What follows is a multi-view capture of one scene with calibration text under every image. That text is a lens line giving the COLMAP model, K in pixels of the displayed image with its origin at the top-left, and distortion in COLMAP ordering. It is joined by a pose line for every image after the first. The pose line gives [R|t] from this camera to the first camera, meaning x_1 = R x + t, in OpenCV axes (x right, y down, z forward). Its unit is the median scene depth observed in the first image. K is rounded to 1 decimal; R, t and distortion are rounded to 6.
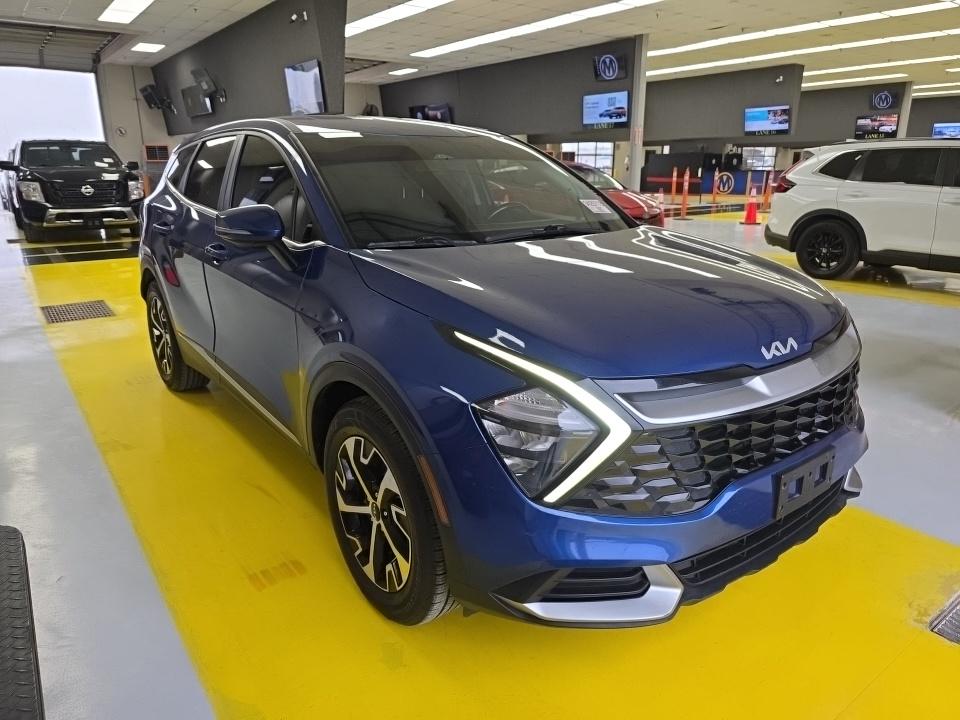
lens RADIAL K [[672.6, 0, 480.0], [0, 672.6, 360.0], [0, 0, 1]] dist [0.055774, -0.006354]
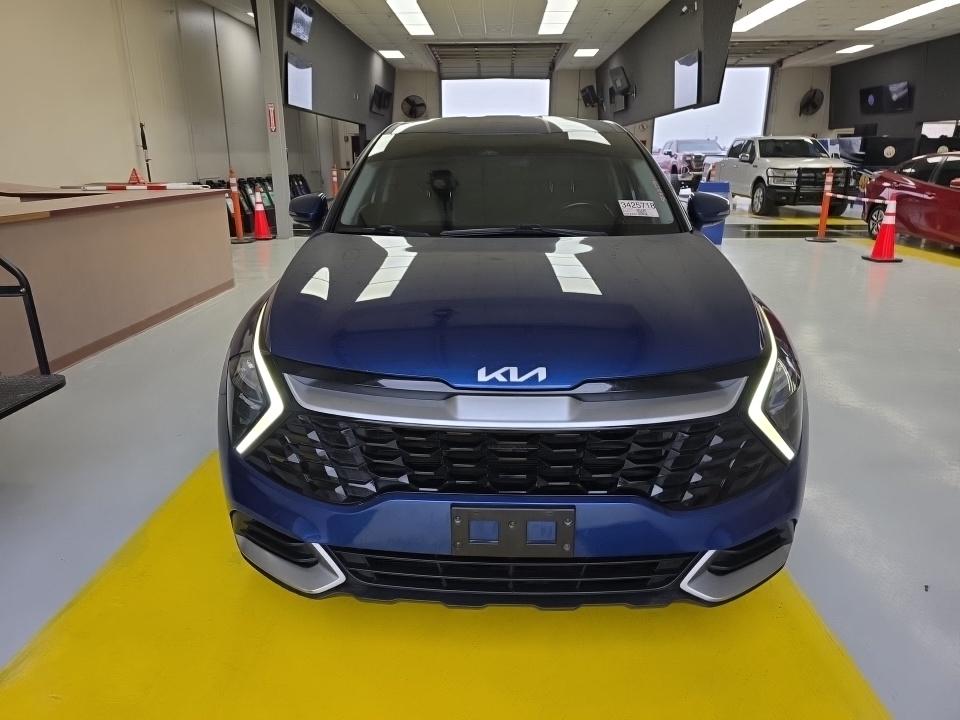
lens RADIAL K [[672.6, 0, 480.0], [0, 672.6, 360.0], [0, 0, 1]] dist [0.055774, -0.006354]
pose [[0.790273, 0.188429, -0.583063, 0.118081], [-0.182396, 0.980749, 0.069734, -0.011554], [0.584978, 0.051239, 0.809429, 0.033359]]
